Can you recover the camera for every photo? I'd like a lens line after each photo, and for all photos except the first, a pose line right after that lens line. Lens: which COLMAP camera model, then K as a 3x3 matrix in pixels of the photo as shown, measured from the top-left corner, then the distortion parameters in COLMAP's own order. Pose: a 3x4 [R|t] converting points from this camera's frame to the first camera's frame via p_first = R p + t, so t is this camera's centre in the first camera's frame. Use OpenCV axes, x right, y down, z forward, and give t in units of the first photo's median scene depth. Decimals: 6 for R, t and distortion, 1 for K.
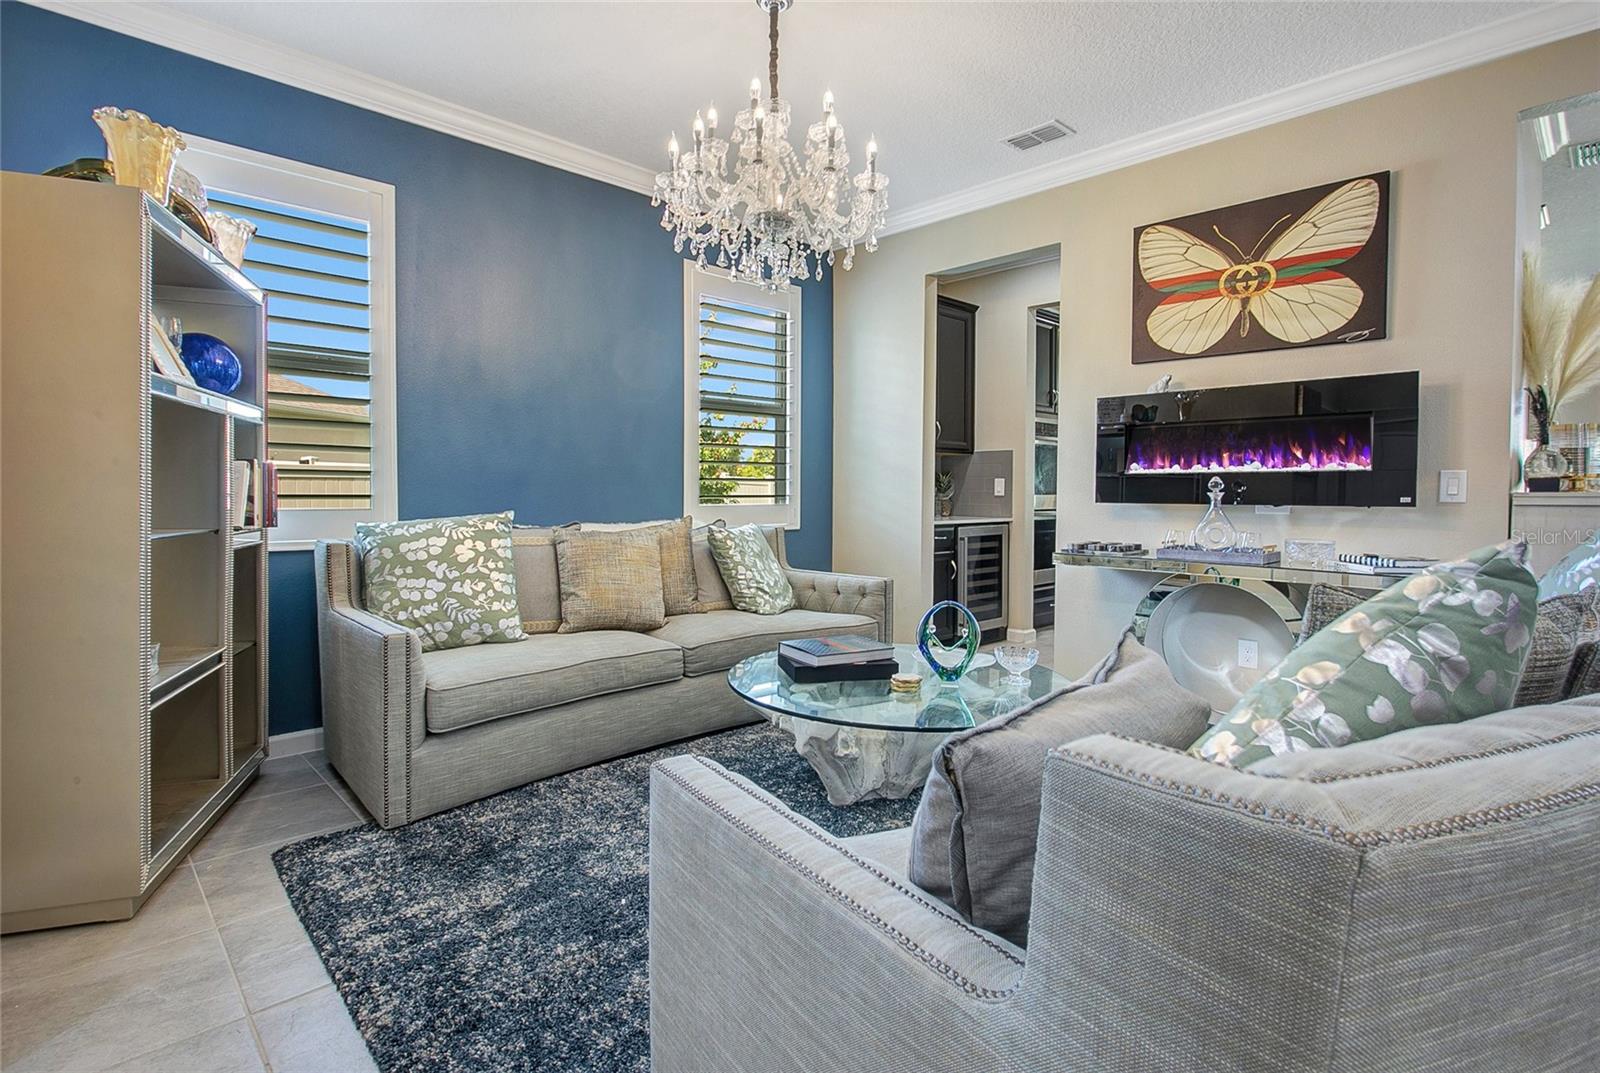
lens RADIAL K [[771.2, 0, 797.8], [0, 771.2, 523.3], [0, 0, 1]] dist [-0.005700, -0.000536]
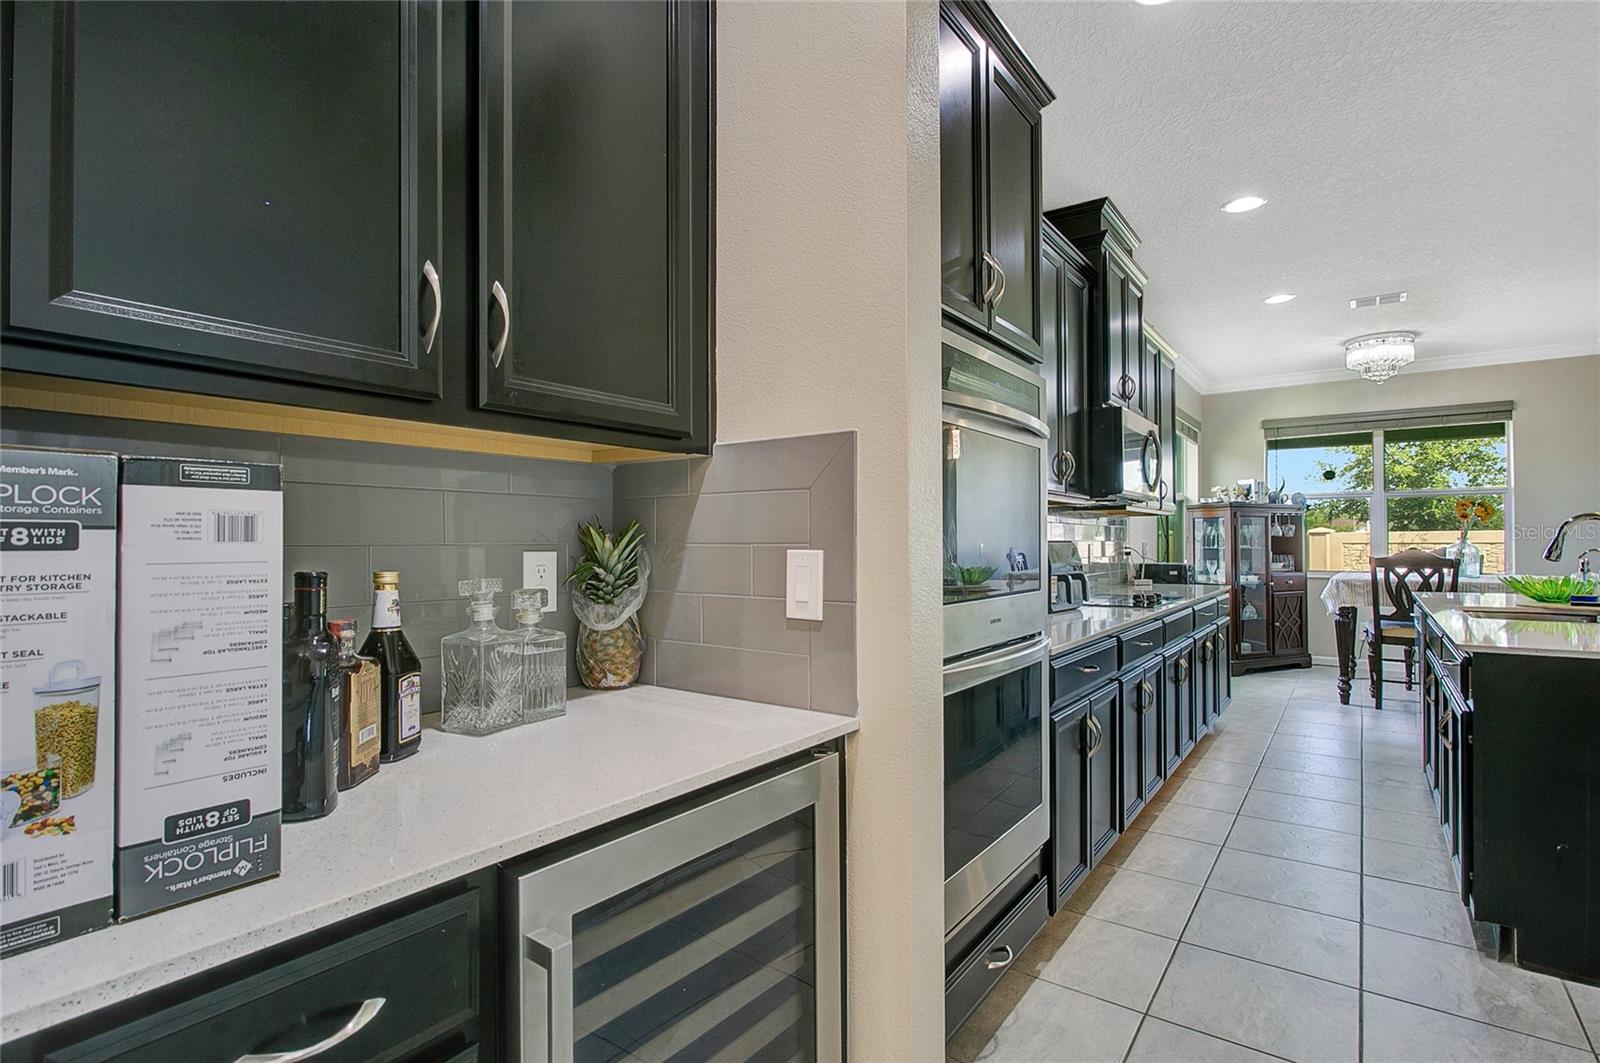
lens RADIAL K [[771.2, 0, 801.4], [0, 771.2, 533.5], [0, 0, 1]] dist [-0.005700, -0.000536]
pose [[0.985545, -0.013625, 0.168863, 0.219041], [0.020662, 0.998987, -0.039984, -0.052878], [-0.168147, 0.042895, 0.984828, 0.759164]]
